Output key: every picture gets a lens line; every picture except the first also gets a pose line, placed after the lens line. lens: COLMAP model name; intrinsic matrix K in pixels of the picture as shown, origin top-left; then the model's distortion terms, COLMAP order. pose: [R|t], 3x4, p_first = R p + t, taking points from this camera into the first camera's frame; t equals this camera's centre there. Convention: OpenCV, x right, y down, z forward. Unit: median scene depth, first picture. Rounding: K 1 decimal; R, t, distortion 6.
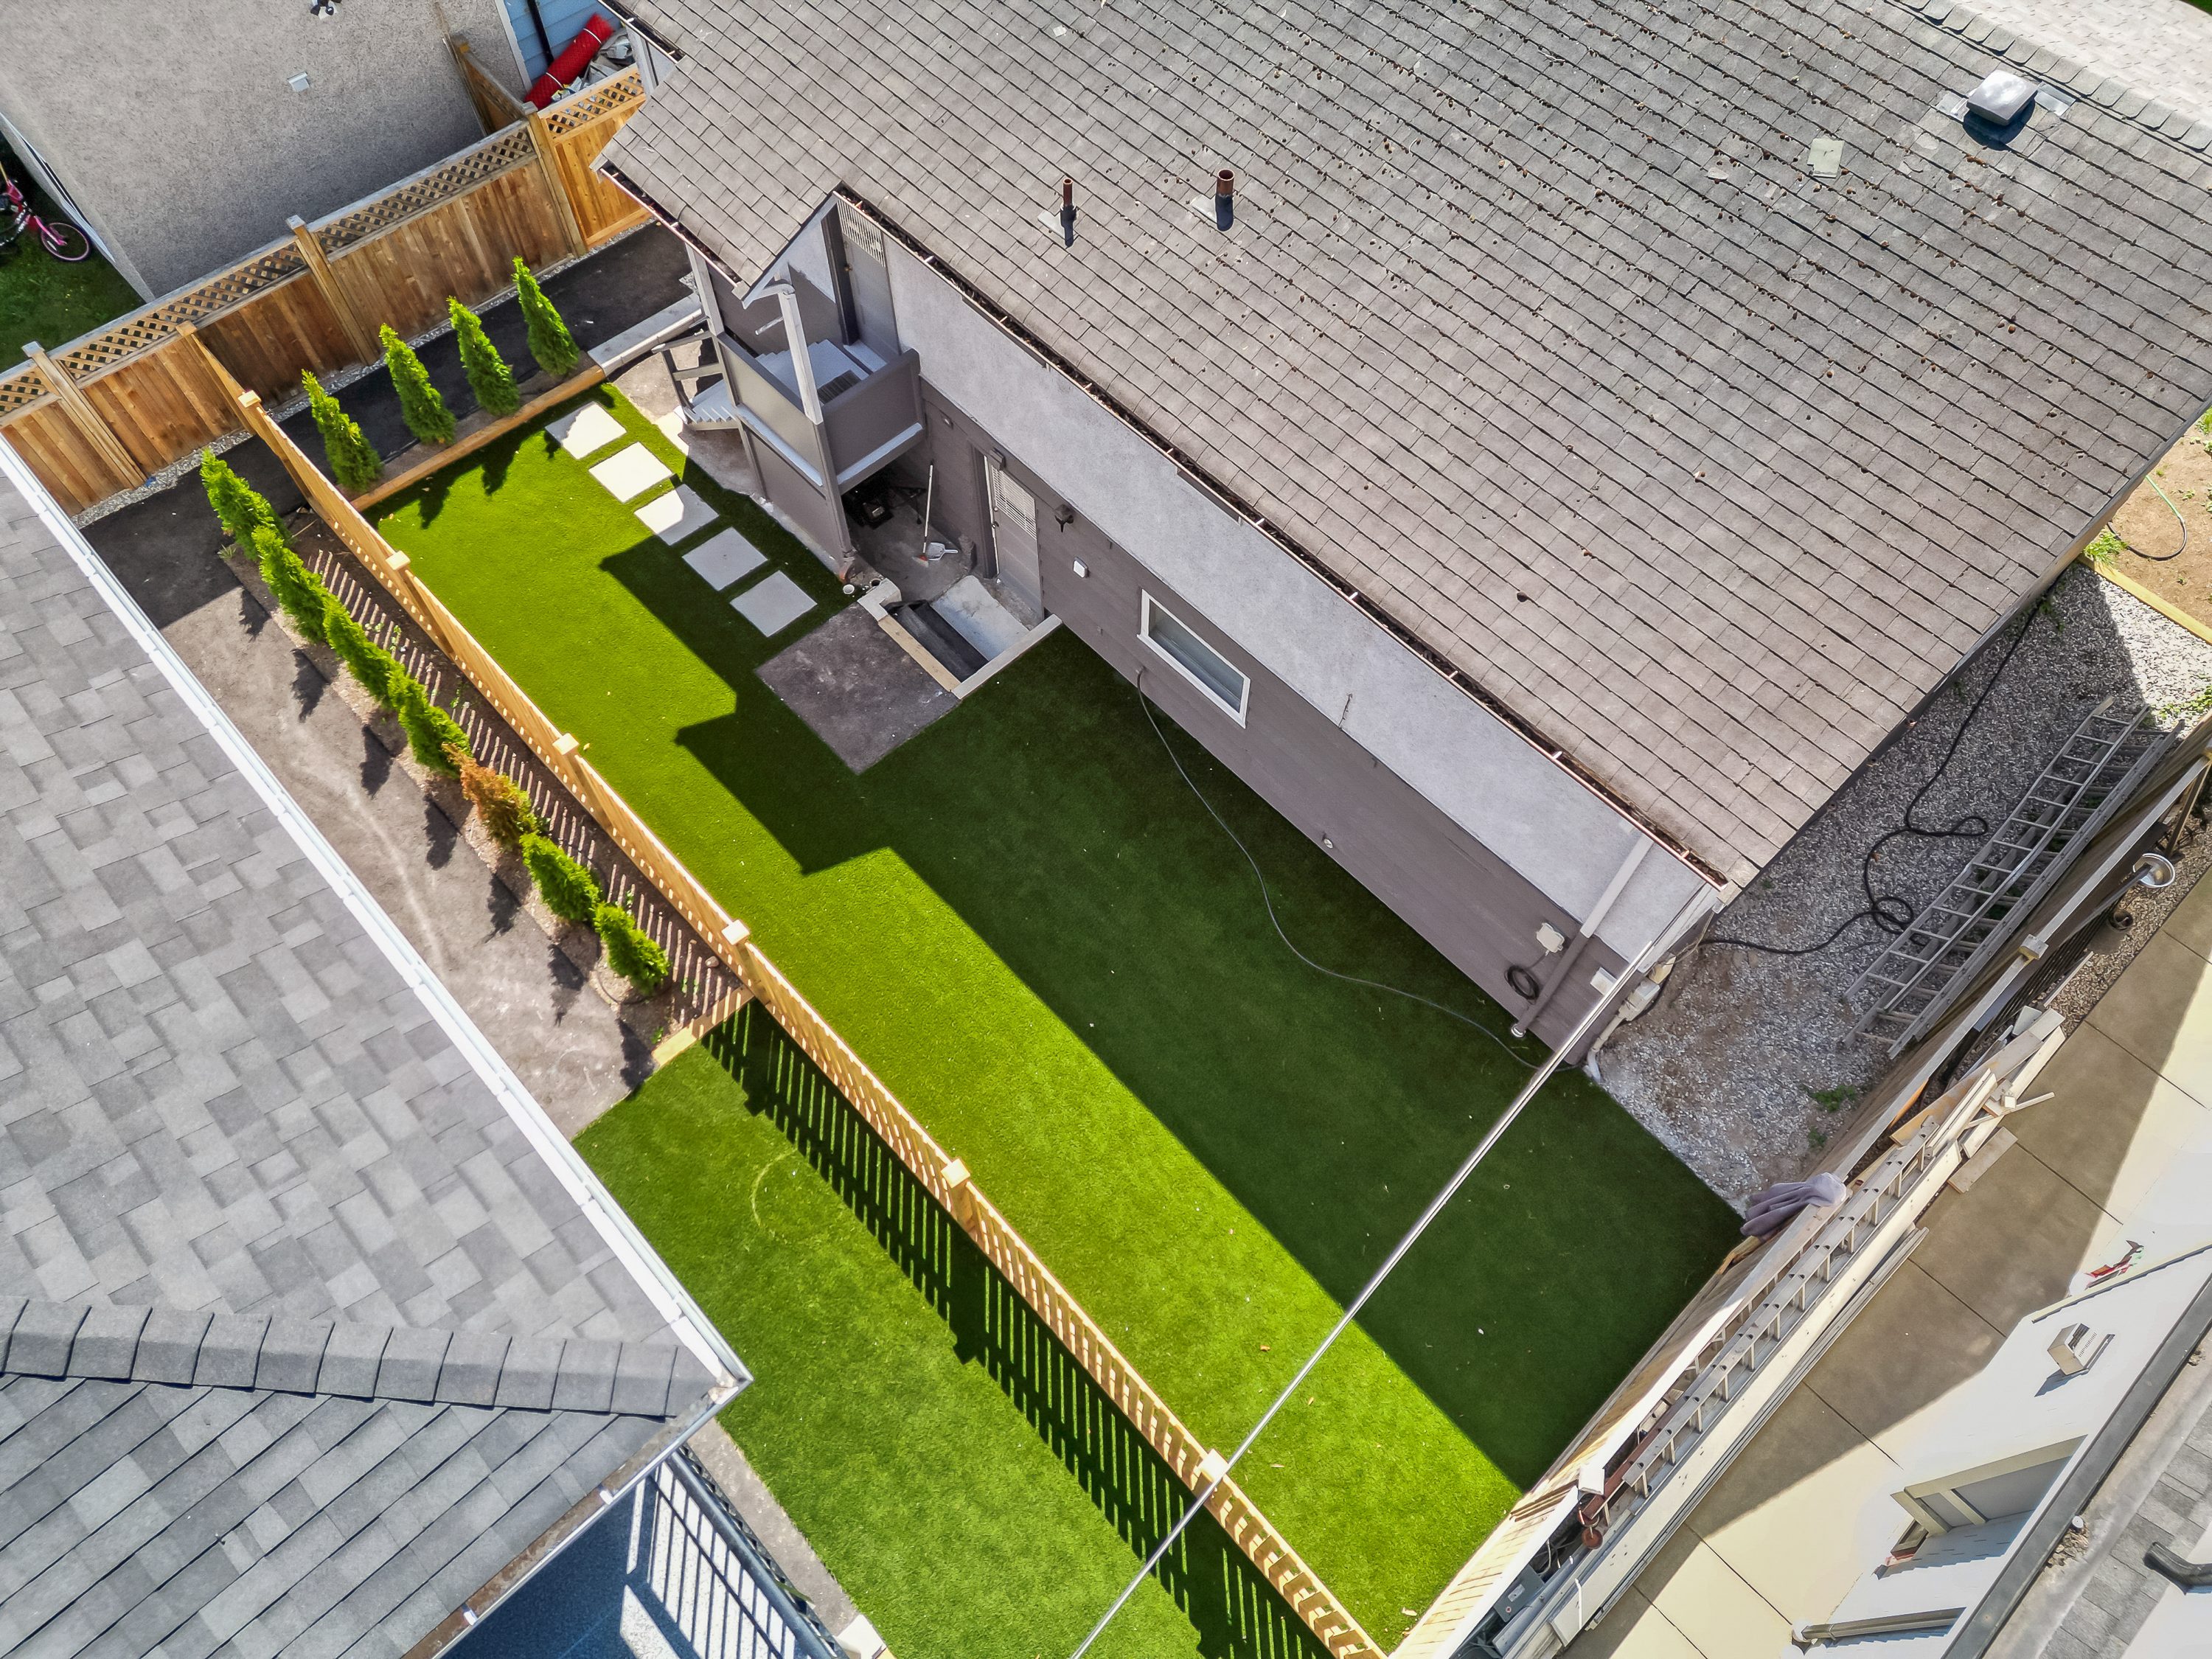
lens RADIAL K [[1540.1, 0, 1124.3], [0, 1540.1, 828.7], [0, 0, 1]] dist [0.072056, -0.063079]
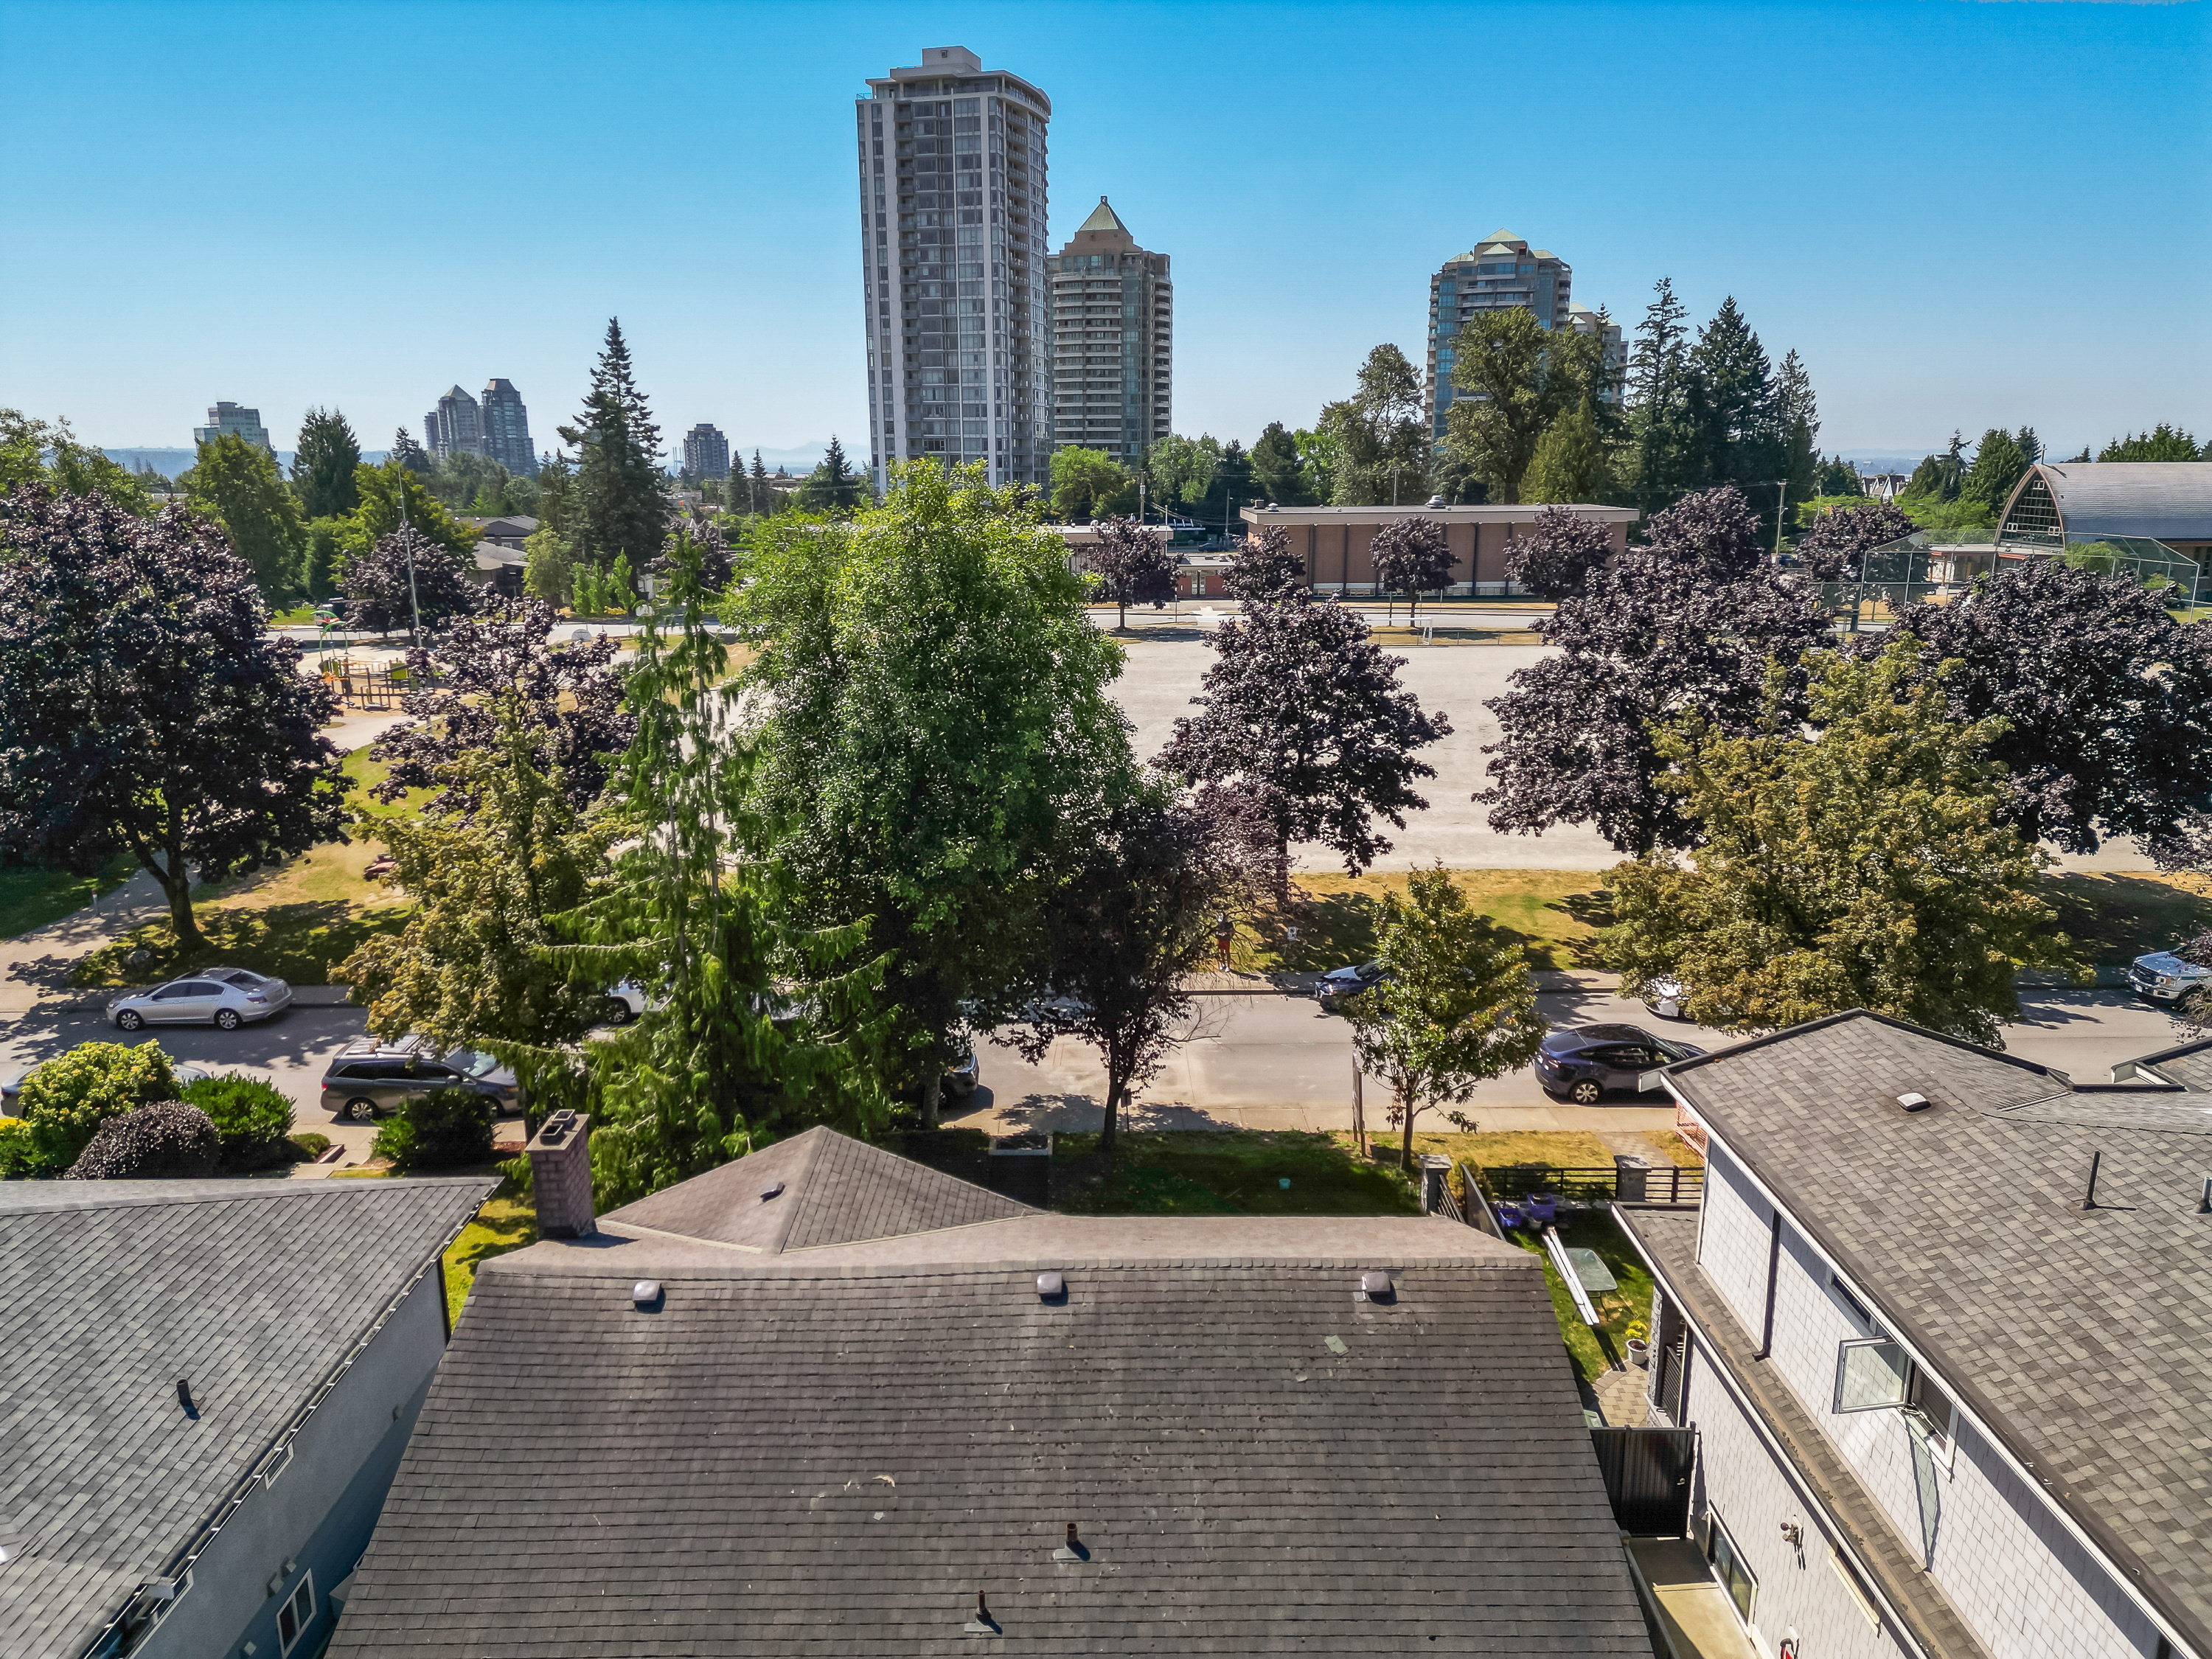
lens RADIAL K [[1540.1, 0, 1117.2], [0, 1540.1, 827.2], [0, 0, 1]] dist [0.072056, -0.063079]
pose [[0.674993, -0.180228, 0.715473, -0.790117], [0.641967, 0.621435, -0.449106, -0.126625], [-0.363679, 0.762454, 0.535166, -0.303167]]
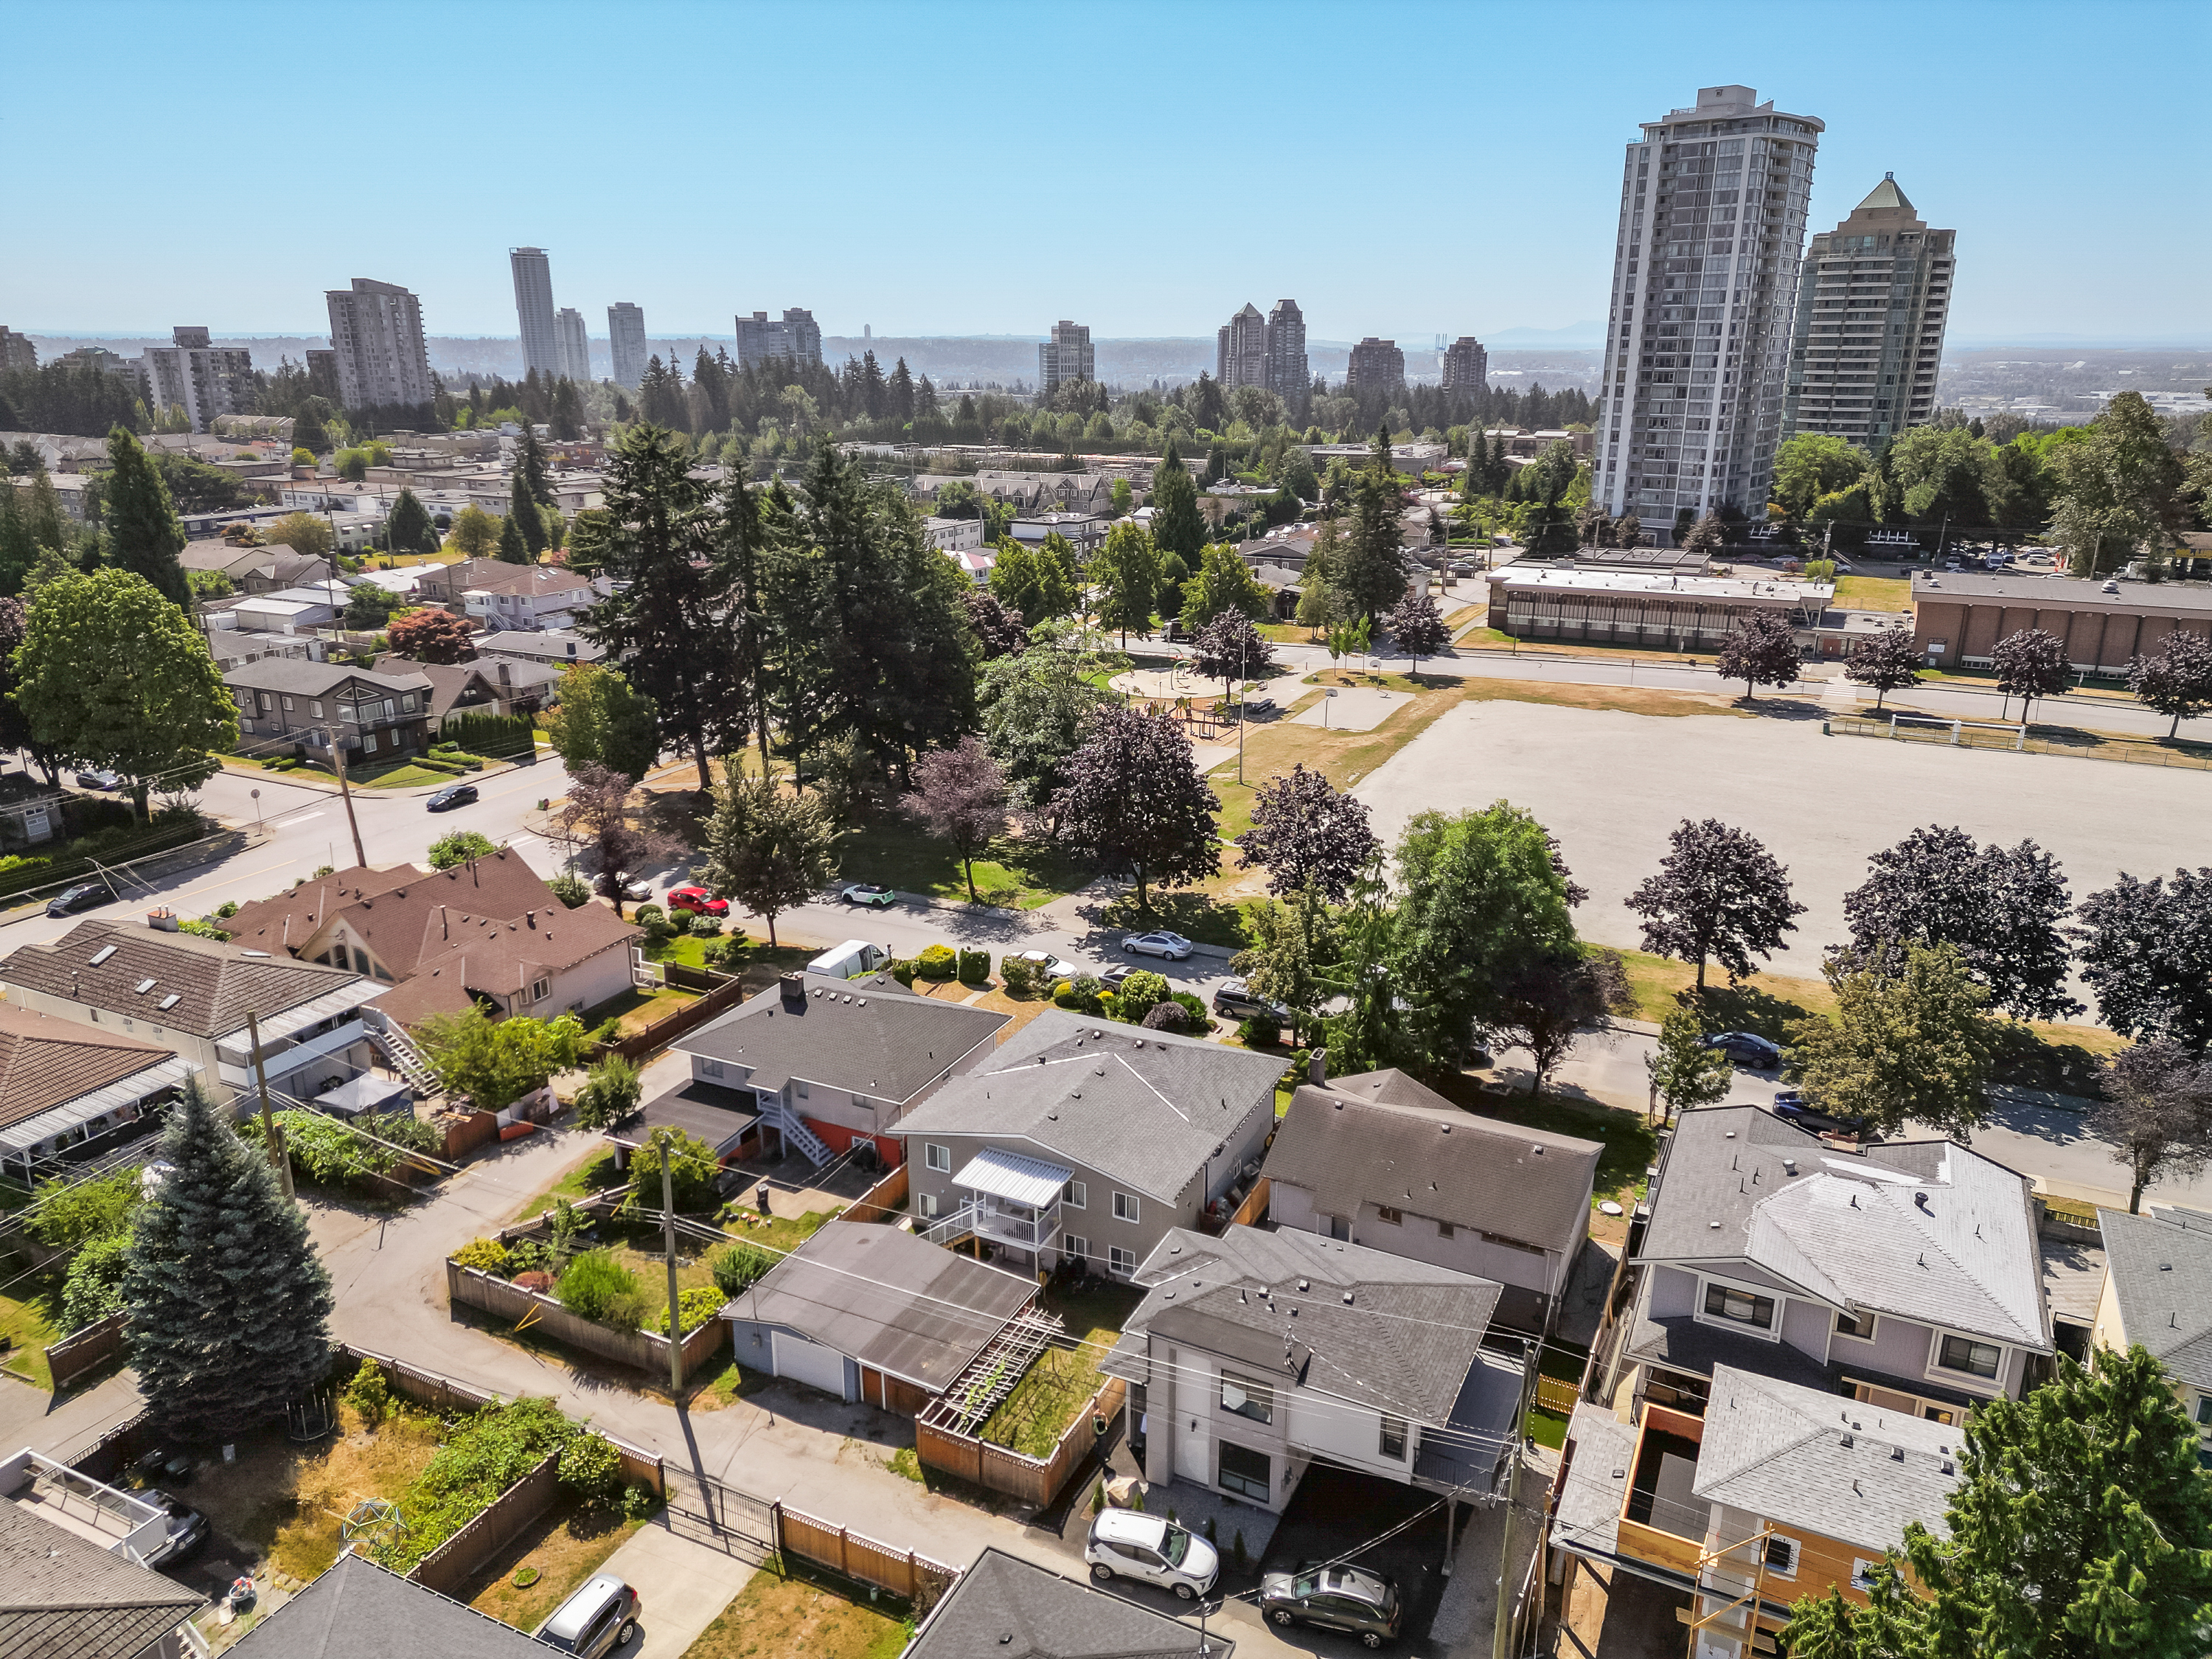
lens RADIAL K [[1540.1, 0, 1103.9], [0, 1540.1, 816.2], [0, 0, 1]] dist [0.072056, -0.063079]
pose [[0.936853, -0.107356, 0.332838, -2.762483], [0.304841, 0.717123, -0.626743, 1.800356], [-0.171401, 0.688629, 0.704565, -3.703616]]
